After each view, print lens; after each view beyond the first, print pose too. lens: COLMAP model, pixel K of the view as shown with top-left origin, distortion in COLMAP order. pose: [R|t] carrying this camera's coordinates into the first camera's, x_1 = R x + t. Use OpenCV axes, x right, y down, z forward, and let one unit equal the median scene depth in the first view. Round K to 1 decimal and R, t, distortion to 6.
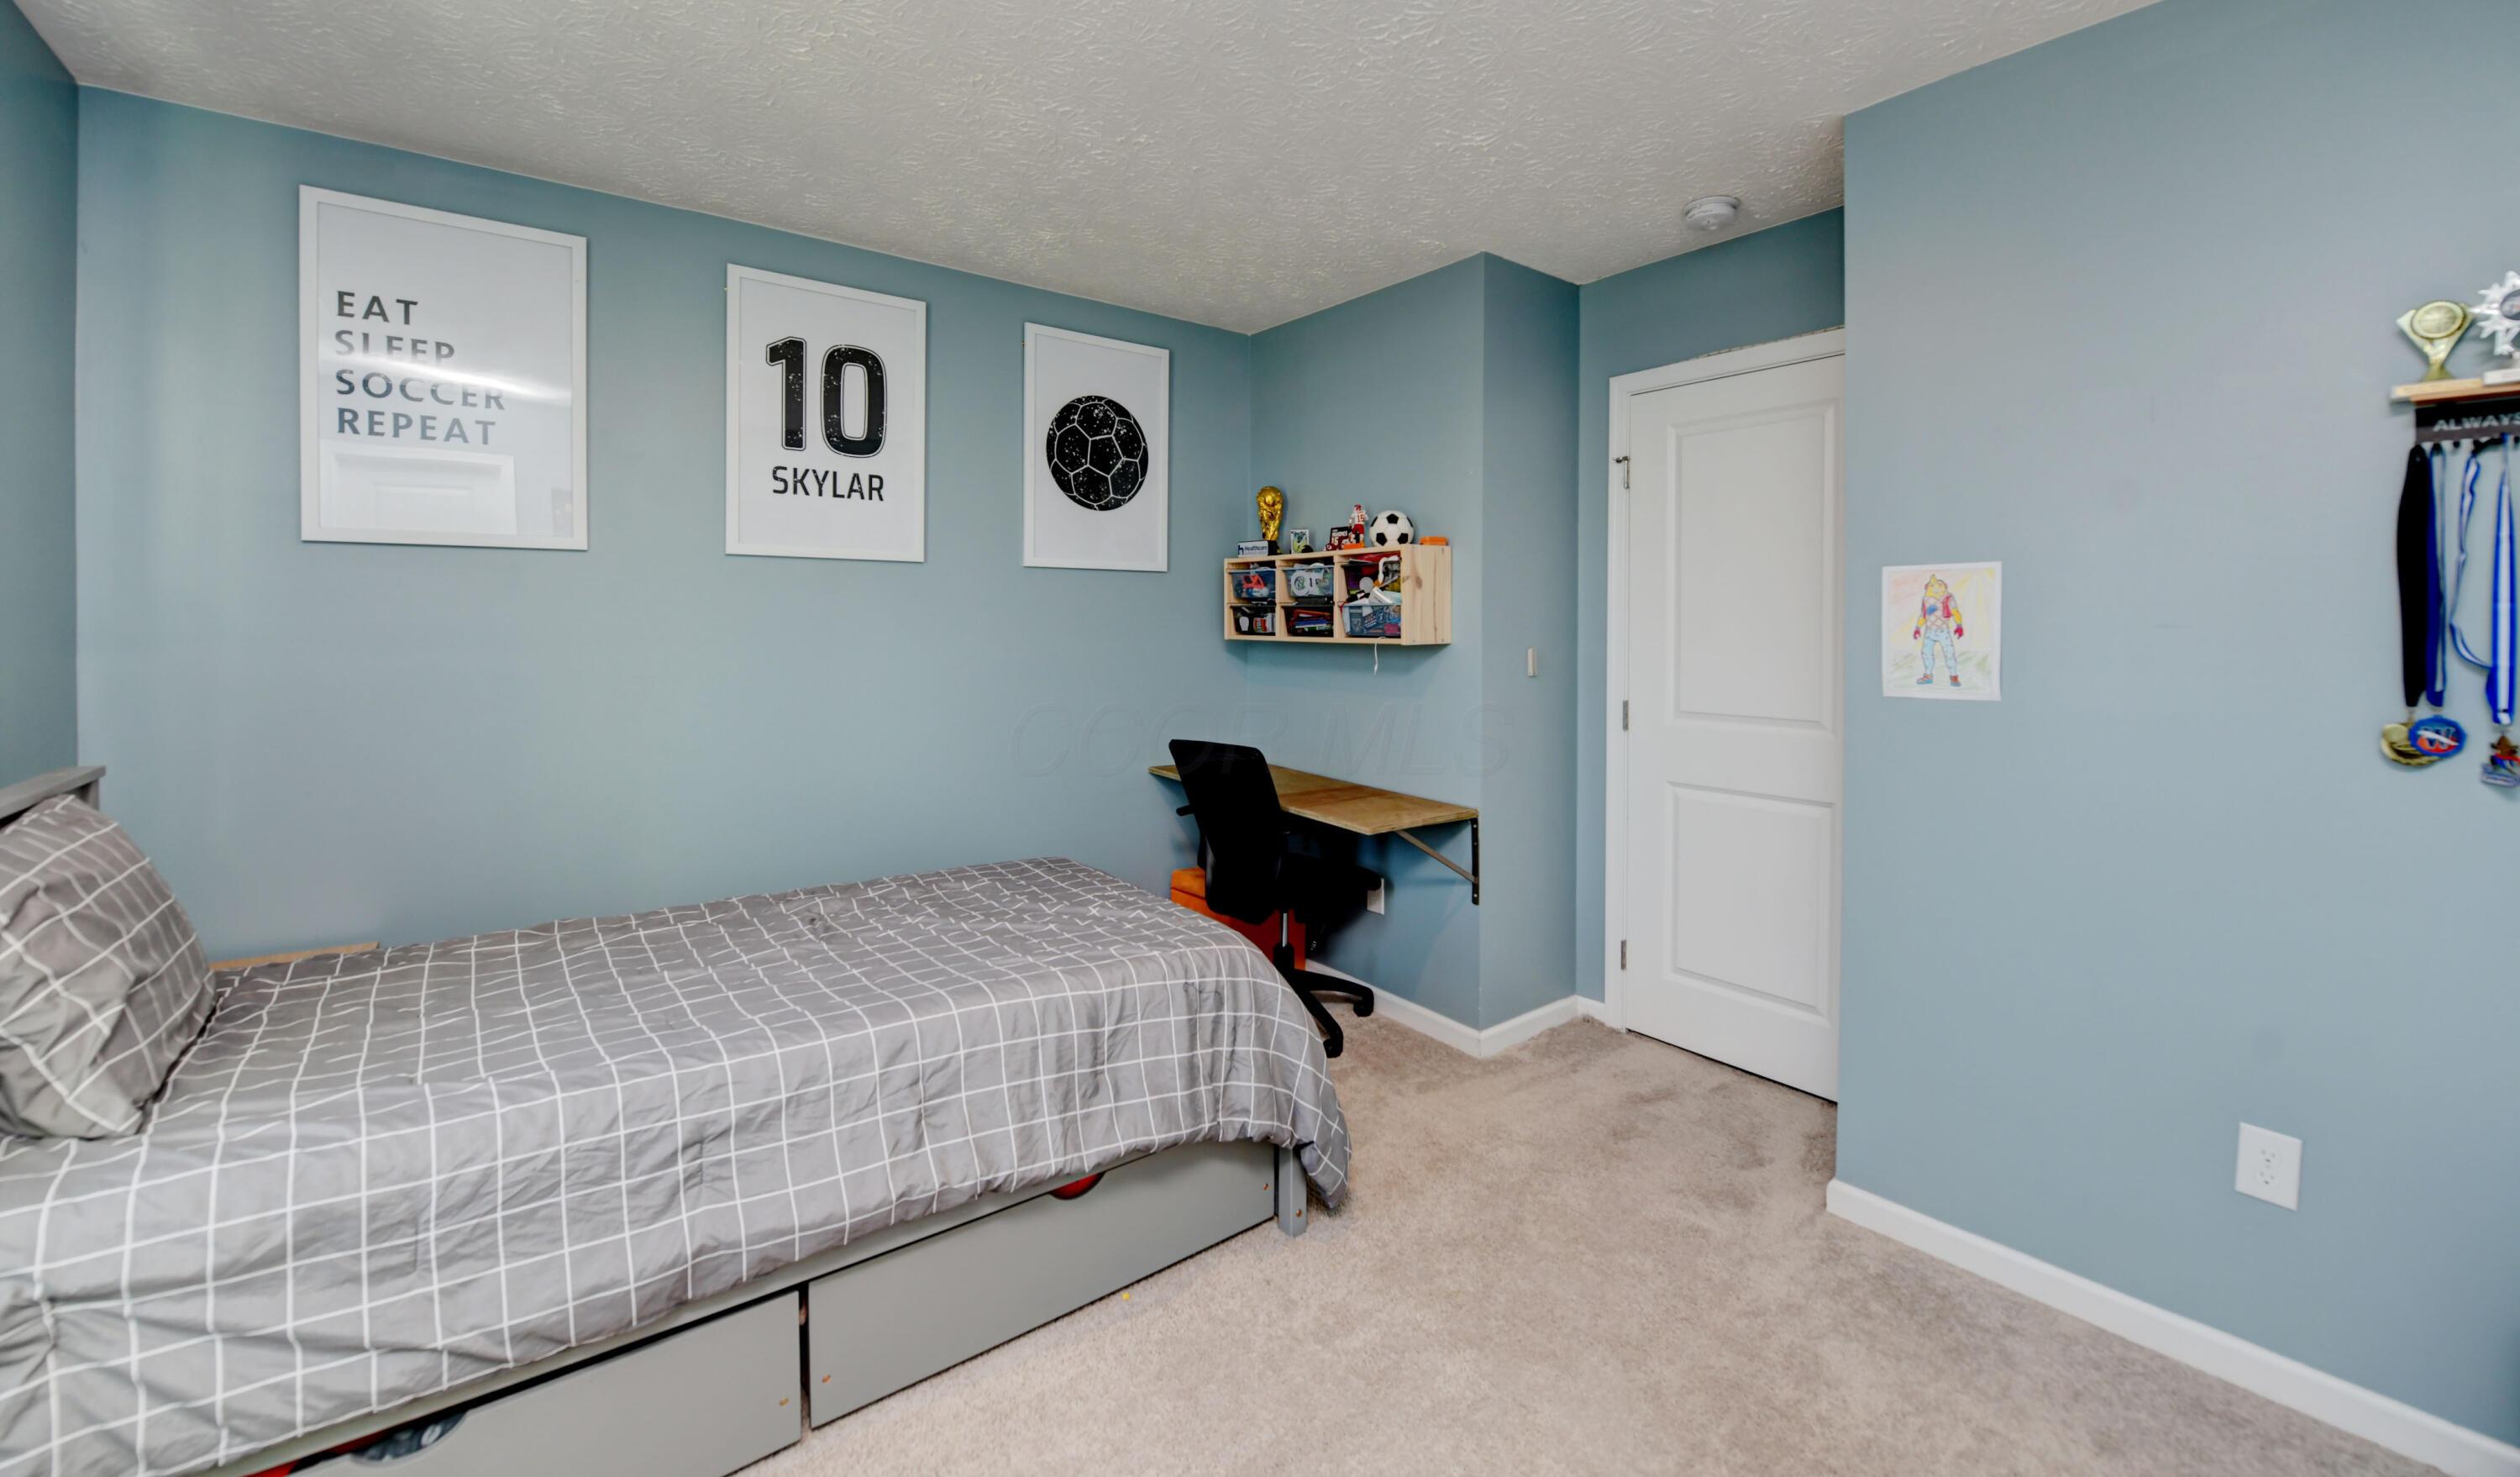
lens RADIAL K [[994.1, 0, 1242.7], [0, 994.1, 624.9], [0, 0, 1]] dist [-0.016484, -0.000748]
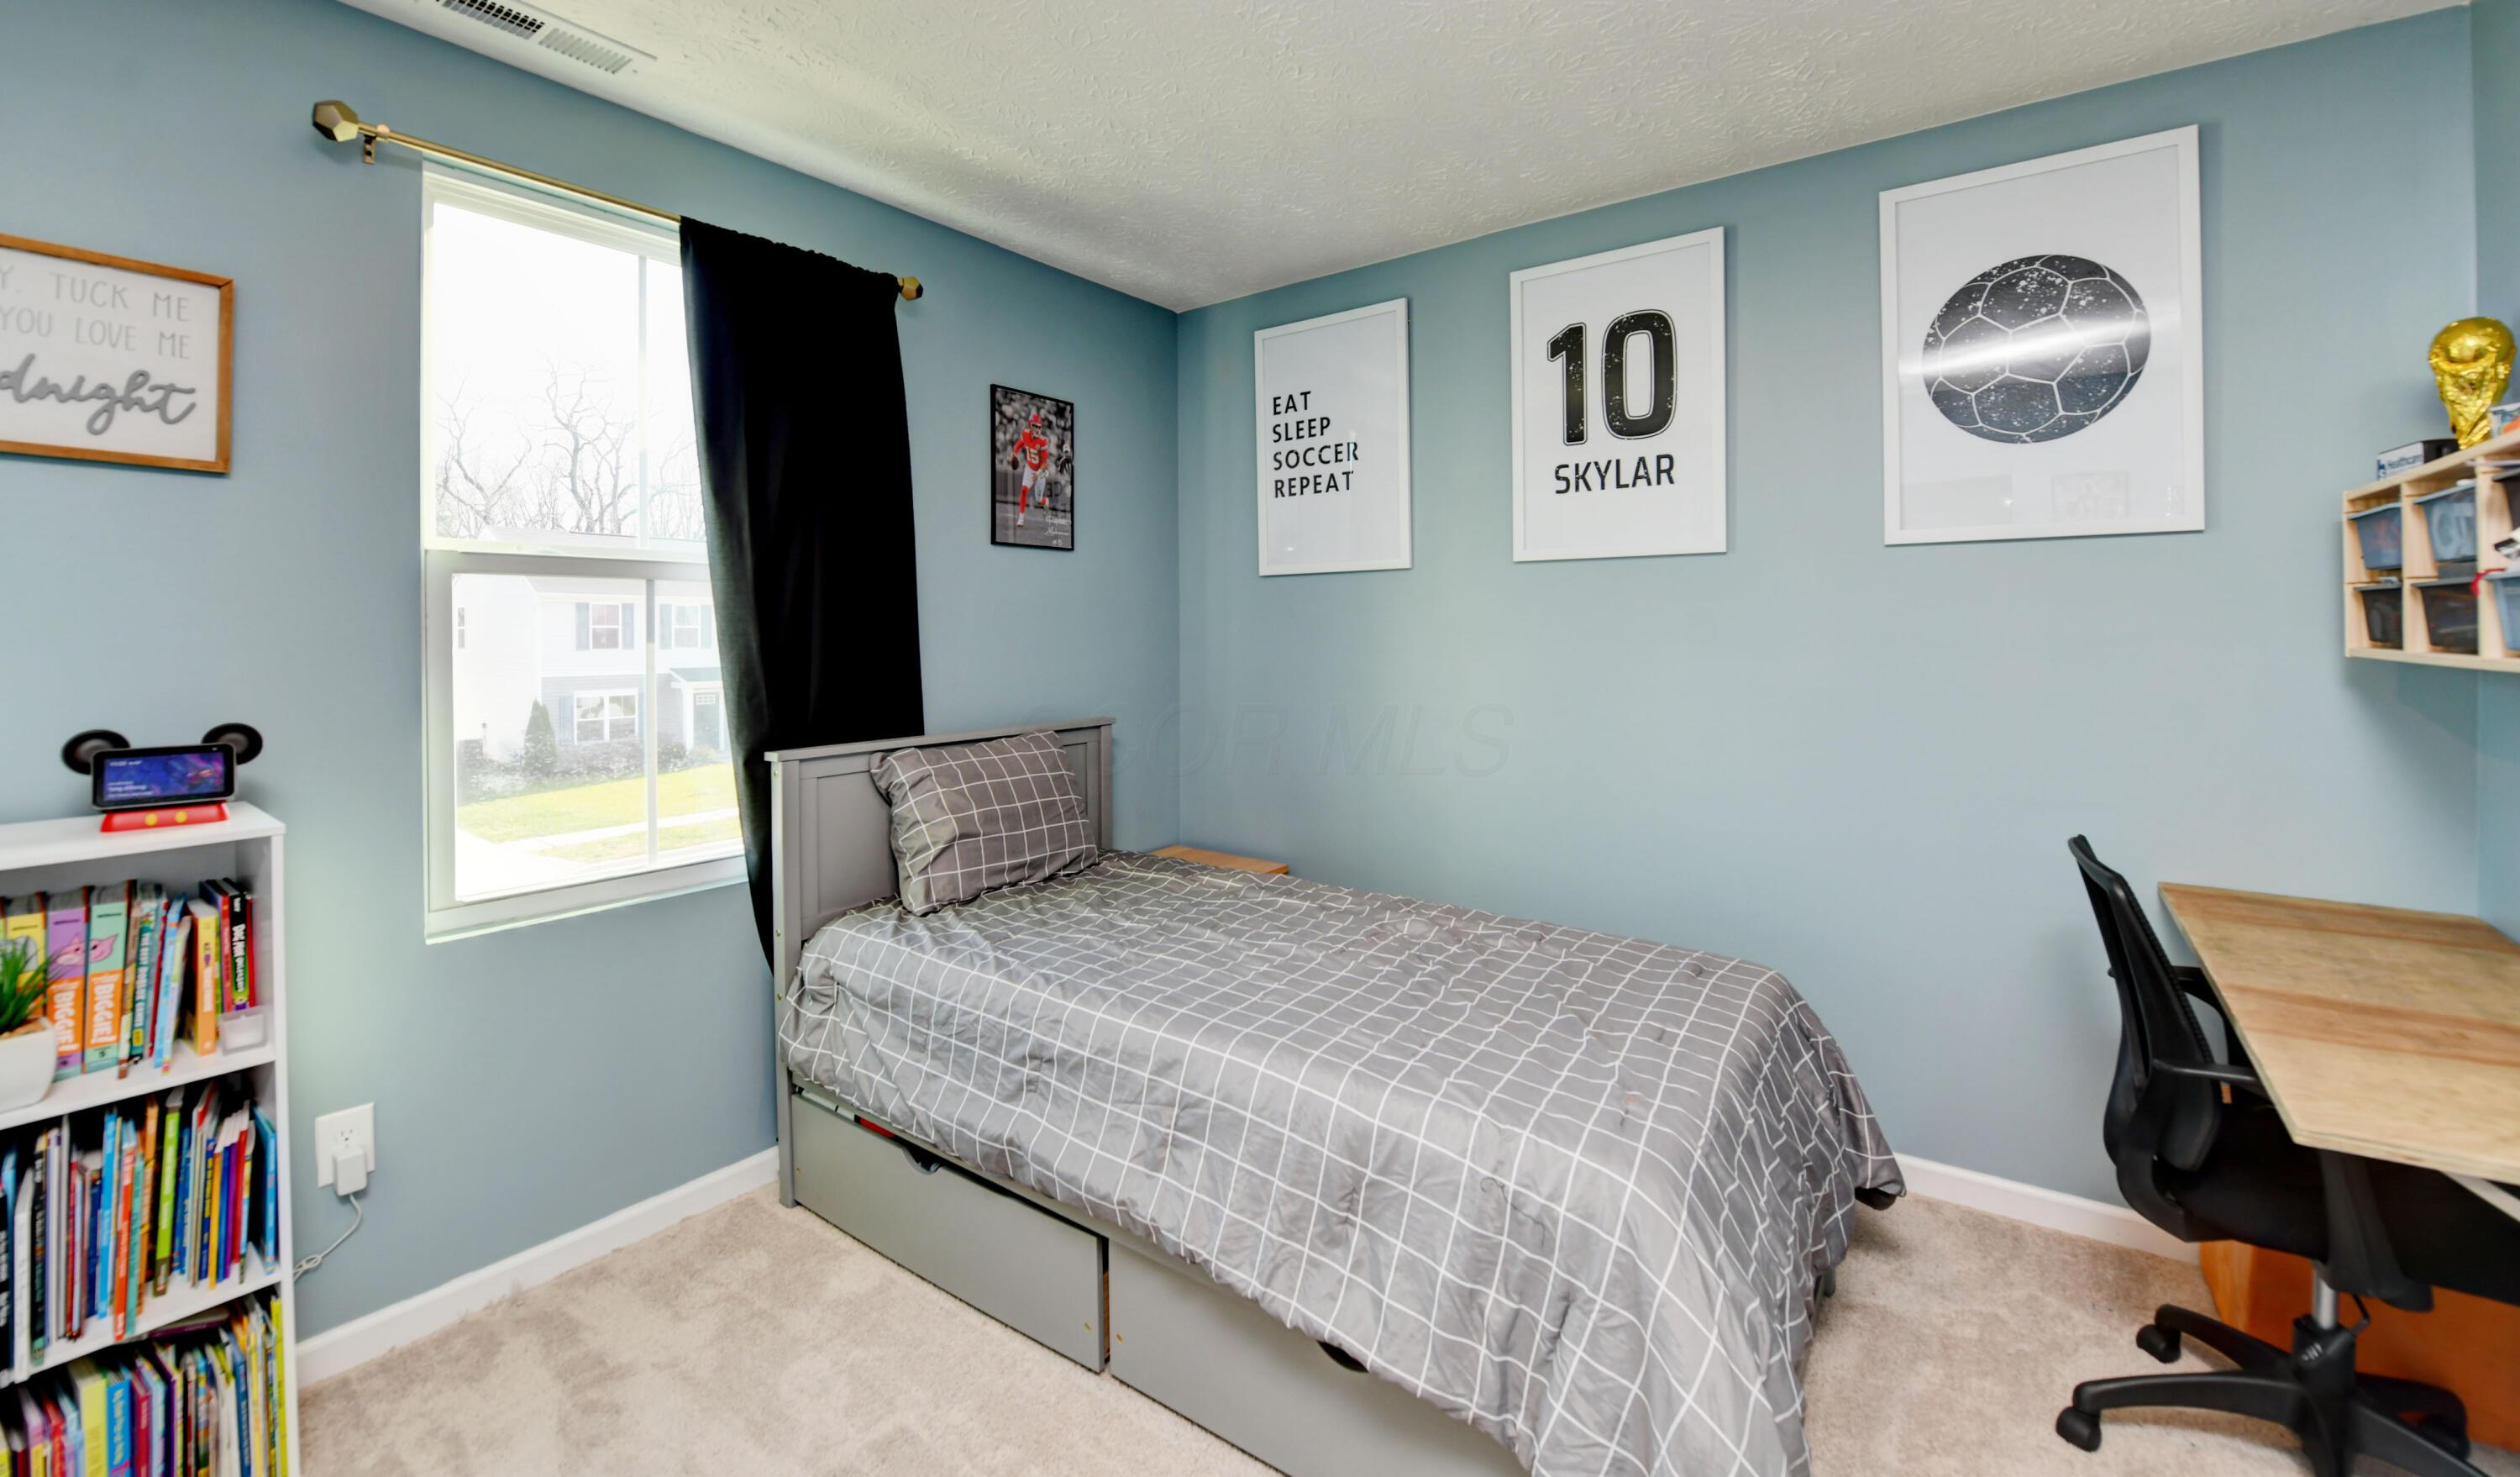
lens RADIAL K [[994.1, 0, 1292.3], [0, 994.1, 633.3], [0, 0, 1]] dist [-0.016484, -0.000748]
pose [[0.311432, -0.003200, -0.950263, 0.354072], [0.005747, 0.999982, -0.001484, 0.001119], [0.950251, -0.004999, 0.311445, 0.456611]]
